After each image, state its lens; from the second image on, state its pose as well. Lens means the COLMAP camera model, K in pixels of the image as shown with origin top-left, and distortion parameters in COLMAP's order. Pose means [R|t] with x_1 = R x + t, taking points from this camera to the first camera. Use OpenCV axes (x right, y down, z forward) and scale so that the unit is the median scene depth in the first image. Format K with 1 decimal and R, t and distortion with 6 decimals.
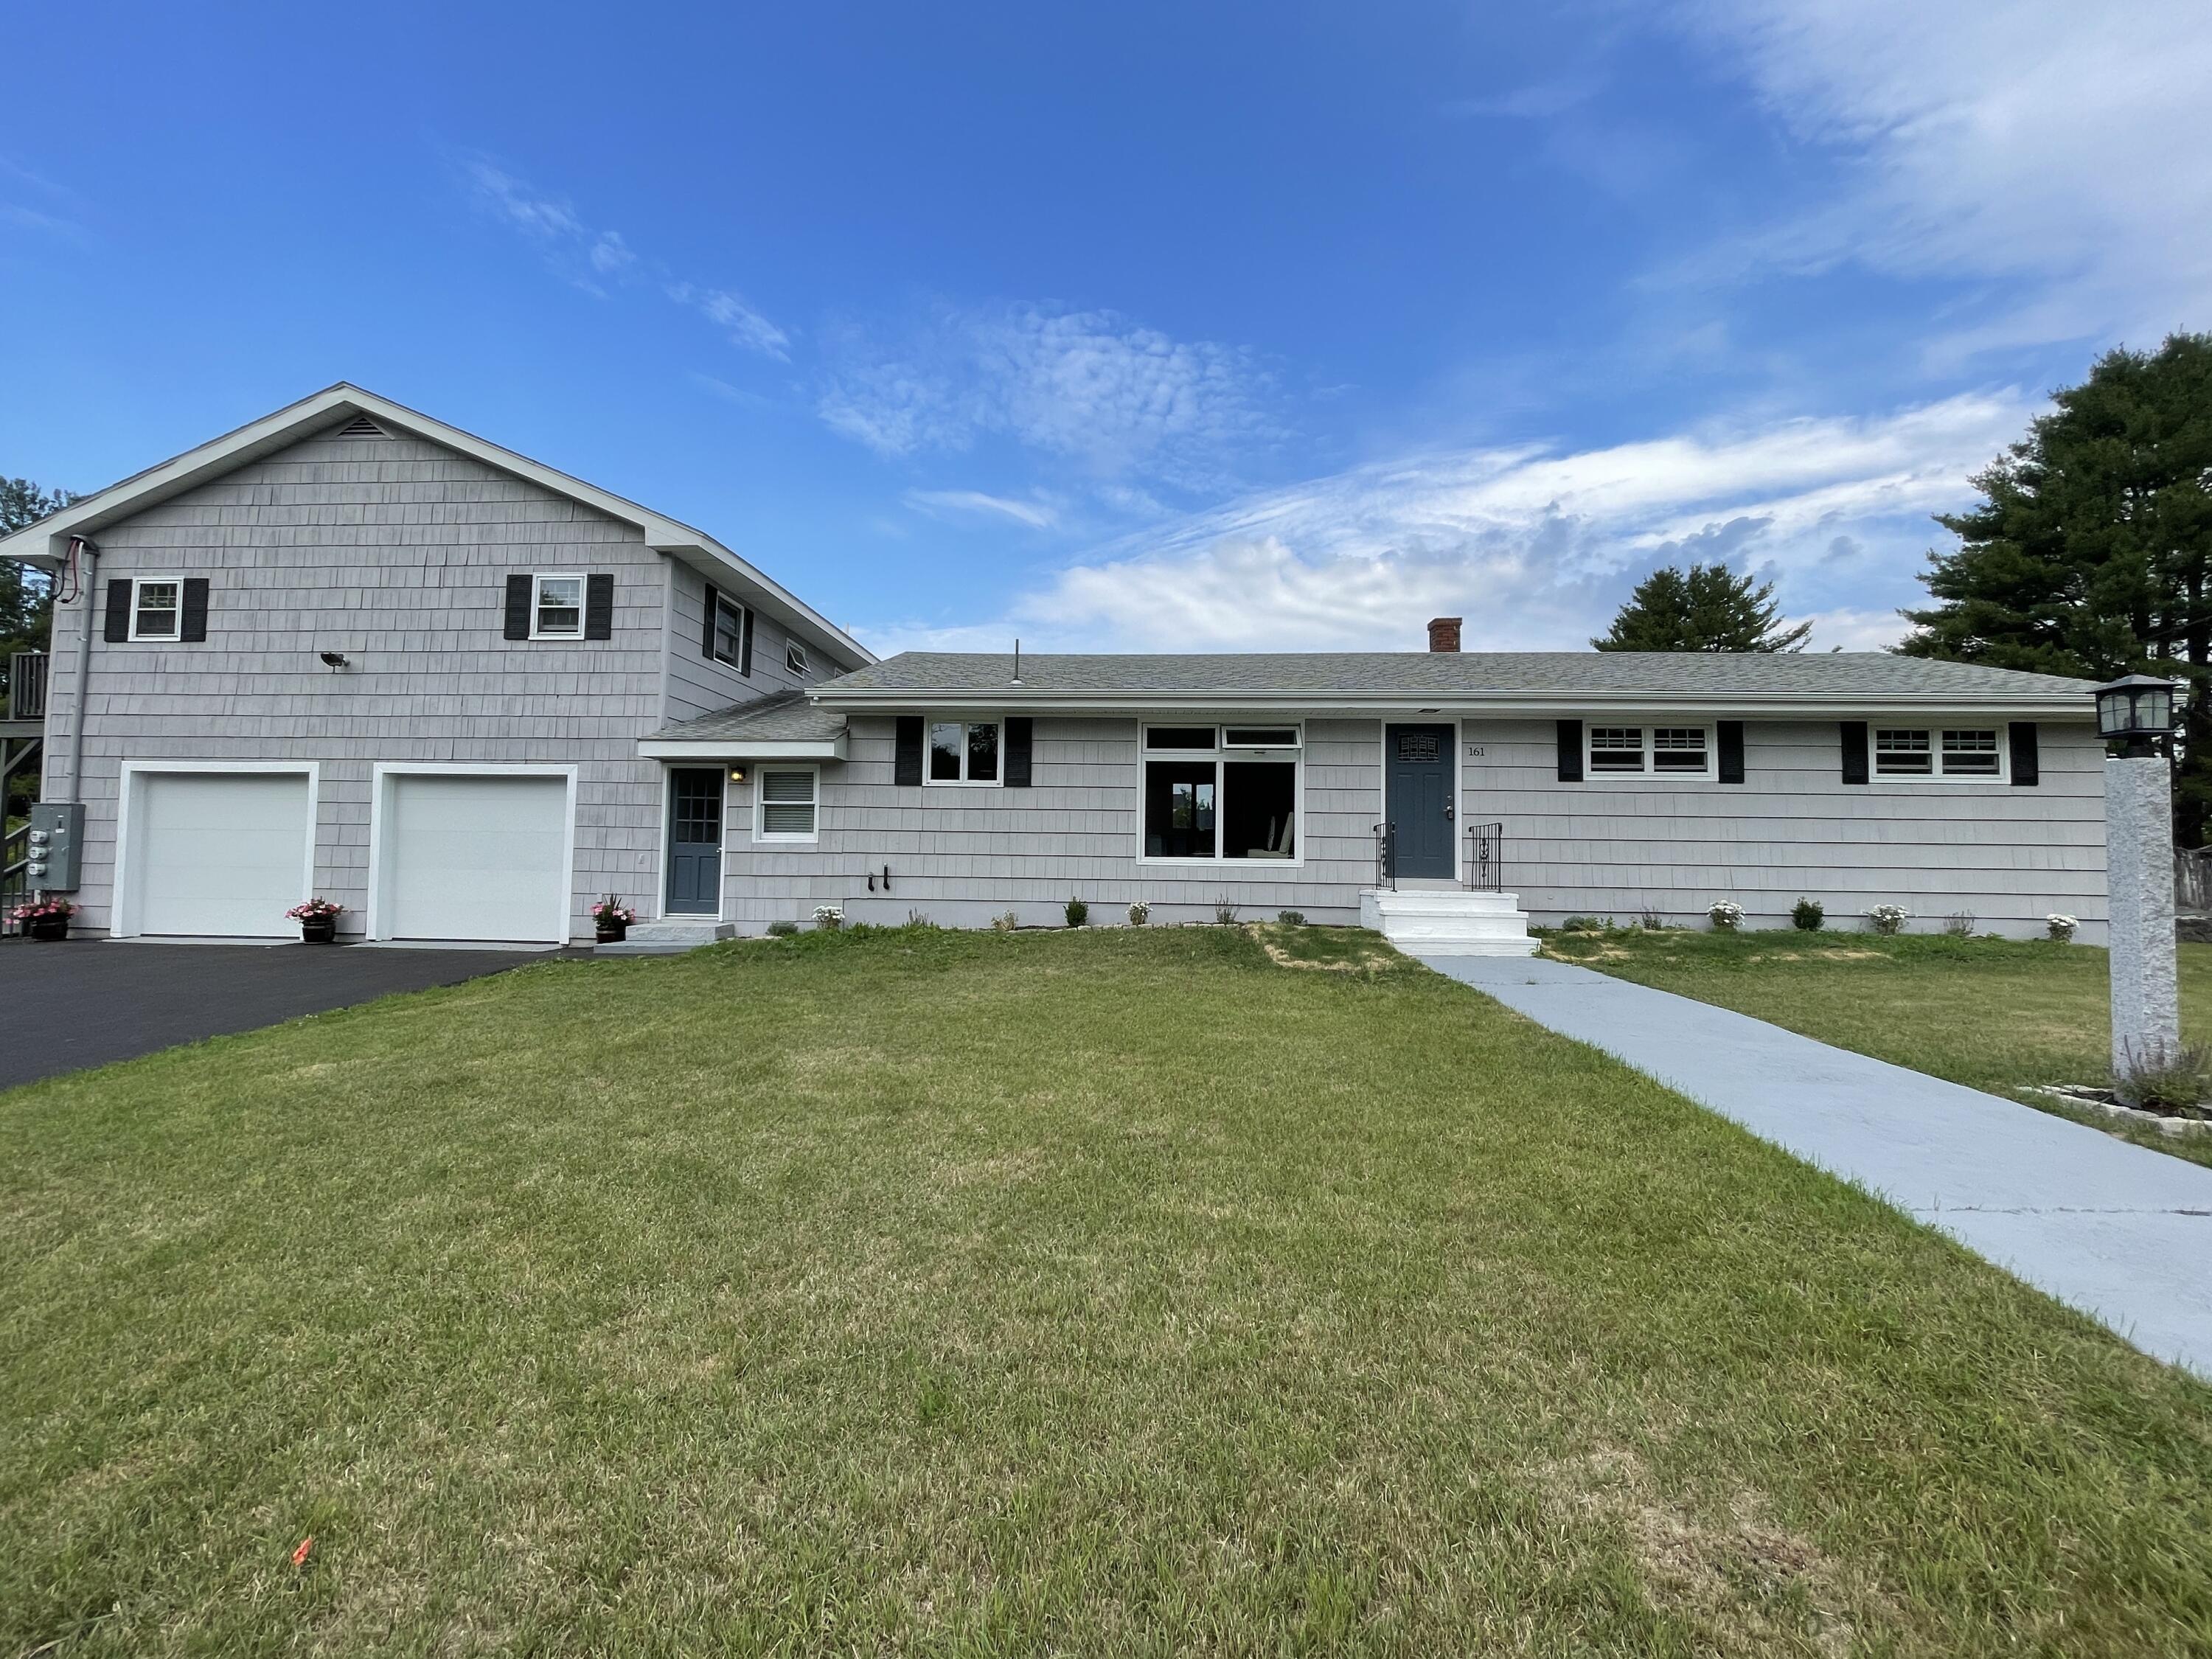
lens RADIAL K [[888.6, 0, 1107.7], [0, 888.6, 808.2], [0, 0, 1]] dist [0.004224, 0.000741]
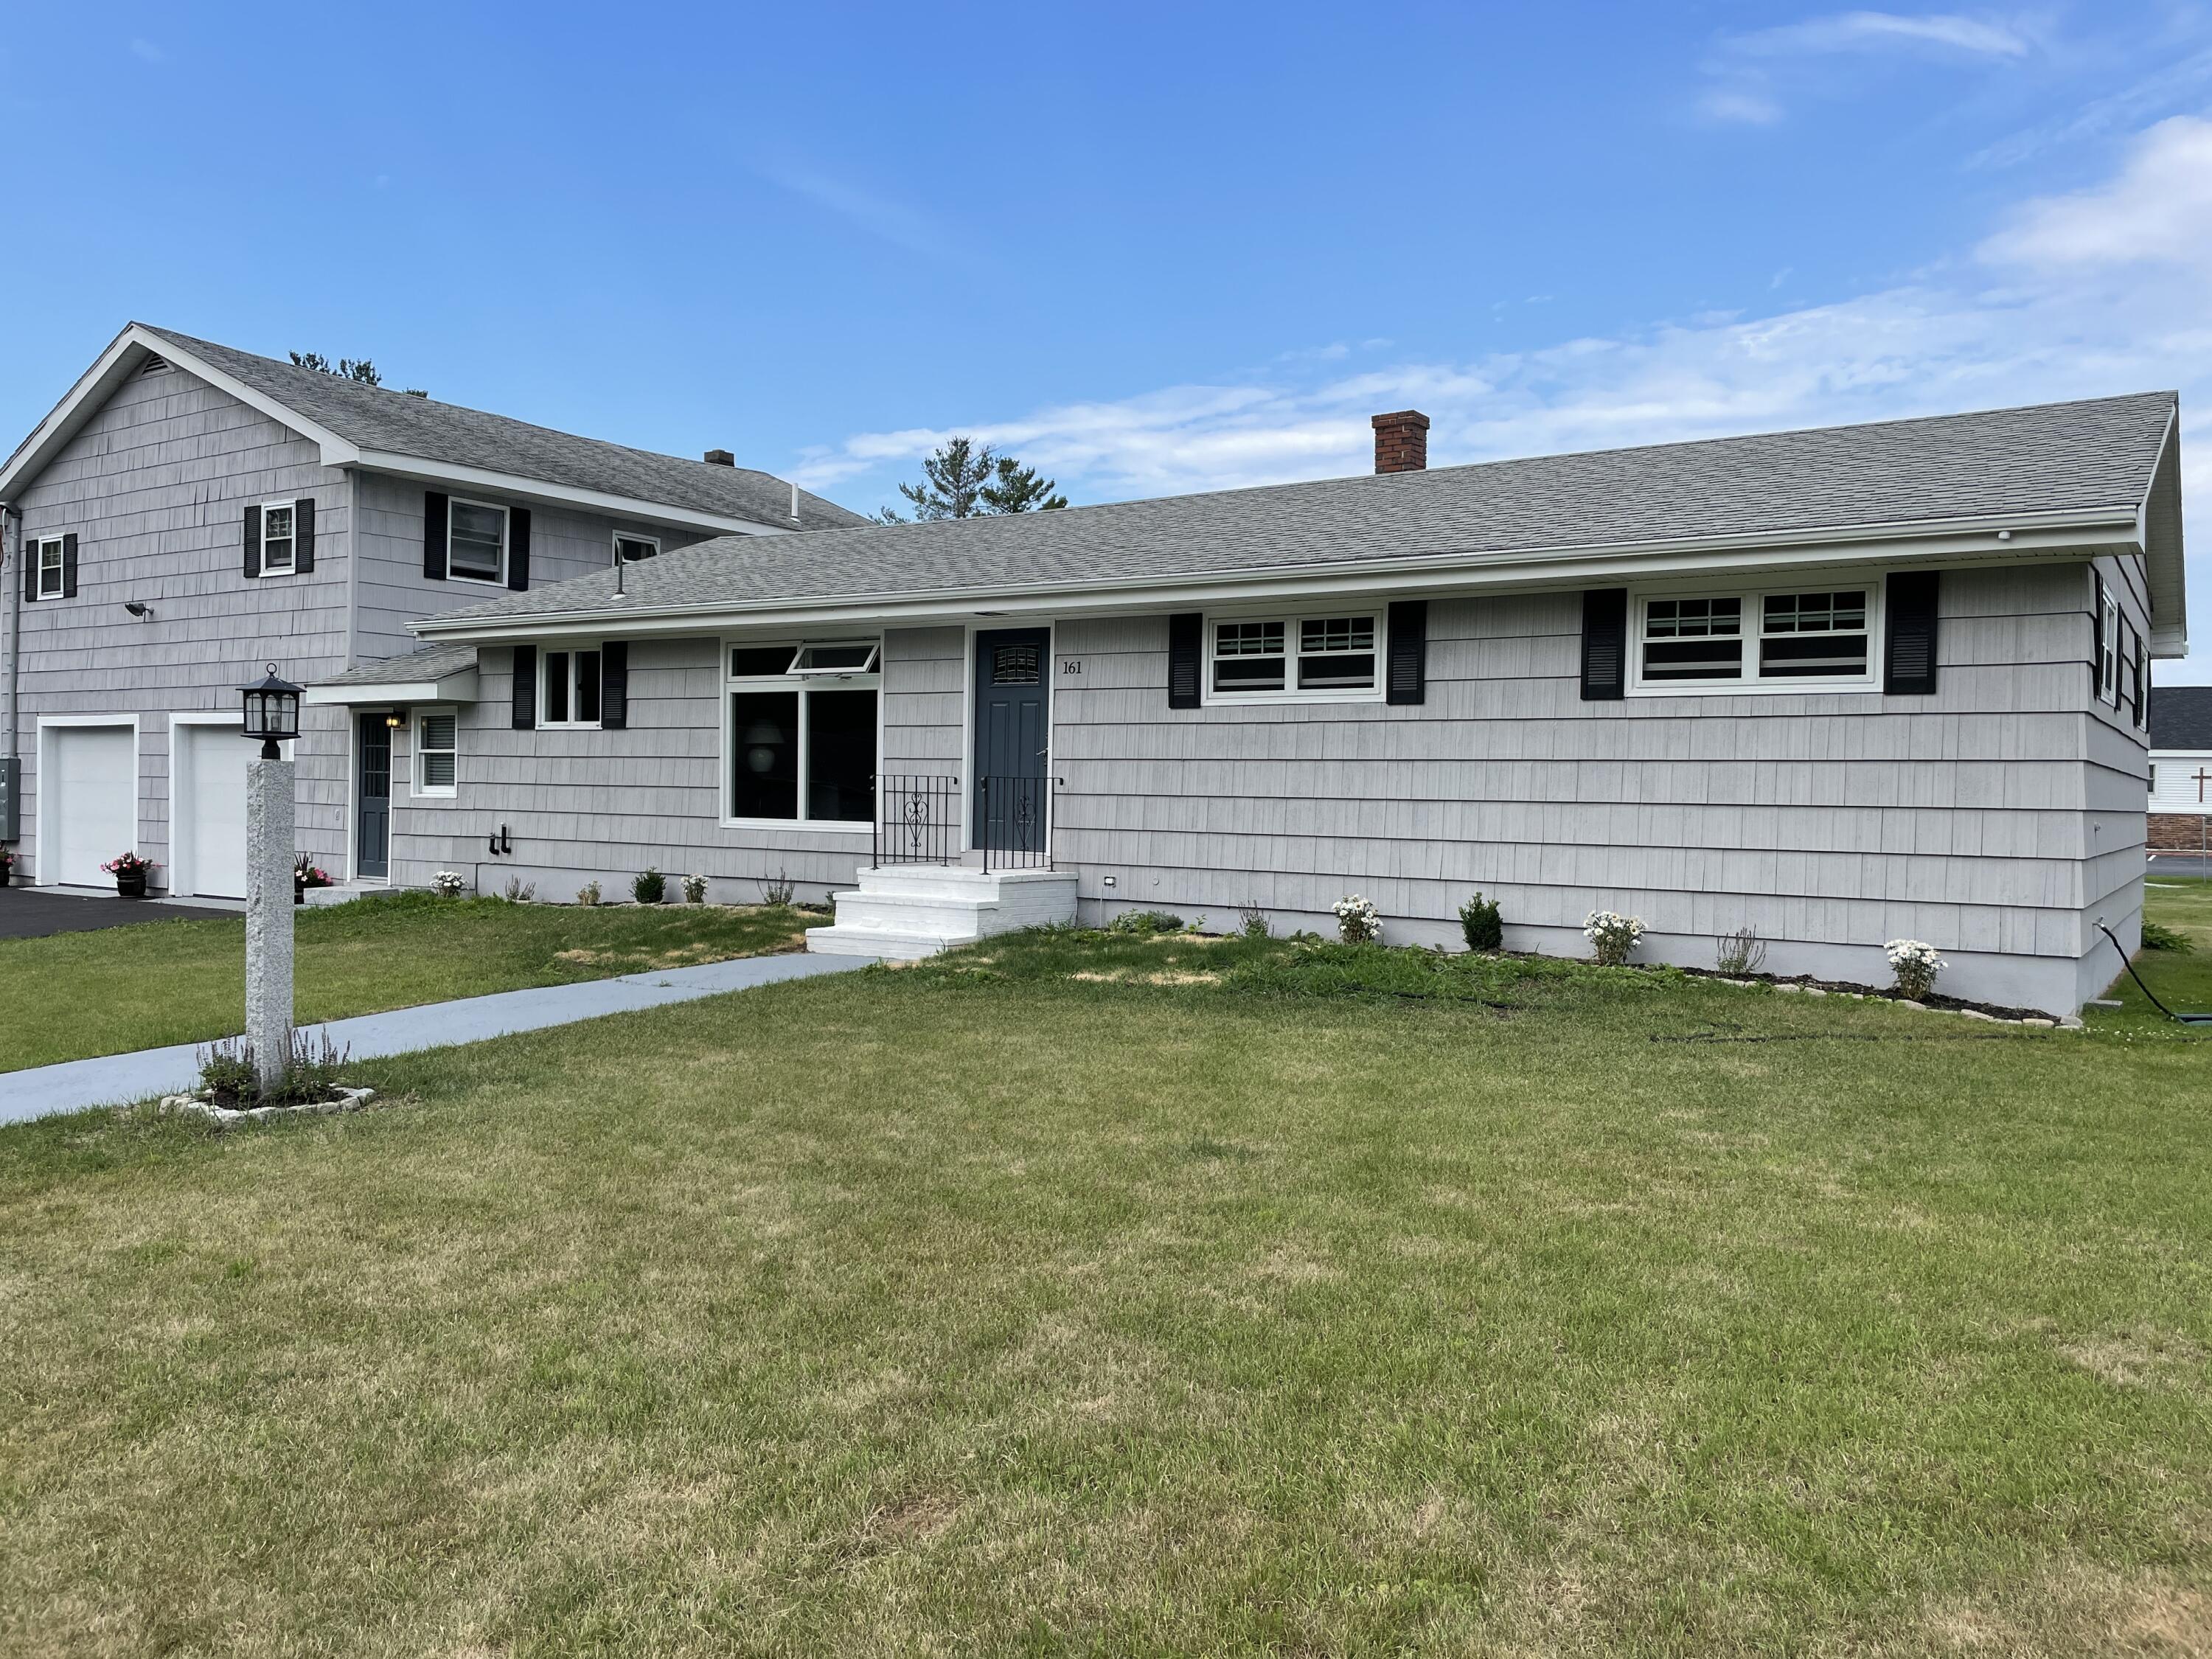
lens RADIAL K [[1671.3, 0, 1107.3], [0, 1671.3, 847.5], [0, 0, 1]] dist [0.066523, -0.027229]
pose [[0.862449, 0.018610, -0.505802, 1.057780], [0.007142, 0.998777, 0.048925, 0.011796], [0.506093, -0.045808, 0.861261, -0.091398]]
